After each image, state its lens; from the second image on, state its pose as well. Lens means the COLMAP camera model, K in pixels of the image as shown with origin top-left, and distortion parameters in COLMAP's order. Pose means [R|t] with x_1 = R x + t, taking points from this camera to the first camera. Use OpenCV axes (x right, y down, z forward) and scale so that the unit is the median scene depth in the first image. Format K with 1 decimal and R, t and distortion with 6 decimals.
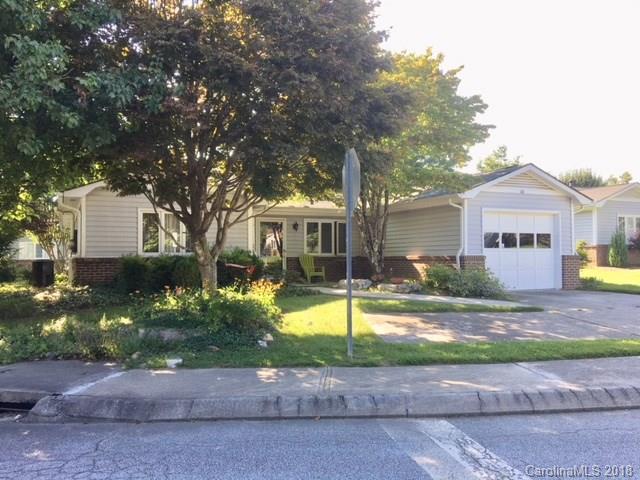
lens RADIAL K [[543.9, 0, 319.3], [0, 543.9, 240.6], [0, 0, 1]] dist [0.020720, 0.004003]
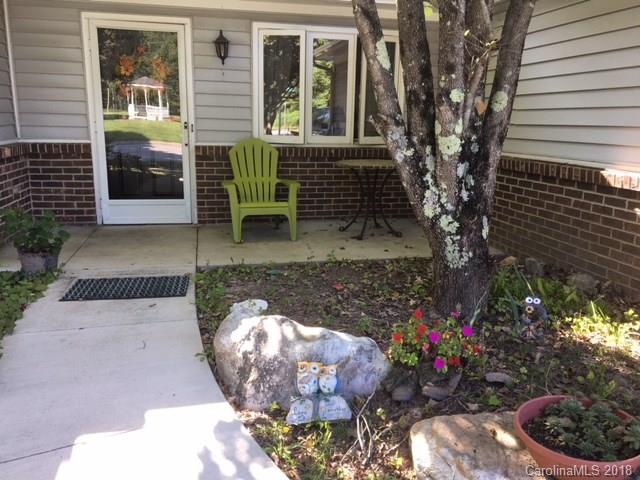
lens RADIAL K [[543.9, 0, 322.7], [0, 543.9, 240.8], [0, 0, 1]] dist [0.020720, 0.004003]
pose [[0.976281, 0.073503, -0.203651, 0.086396], [-0.021162, 0.968501, 0.248110, 0.002614], [0.215473, -0.237915, 0.947084, 0.691610]]
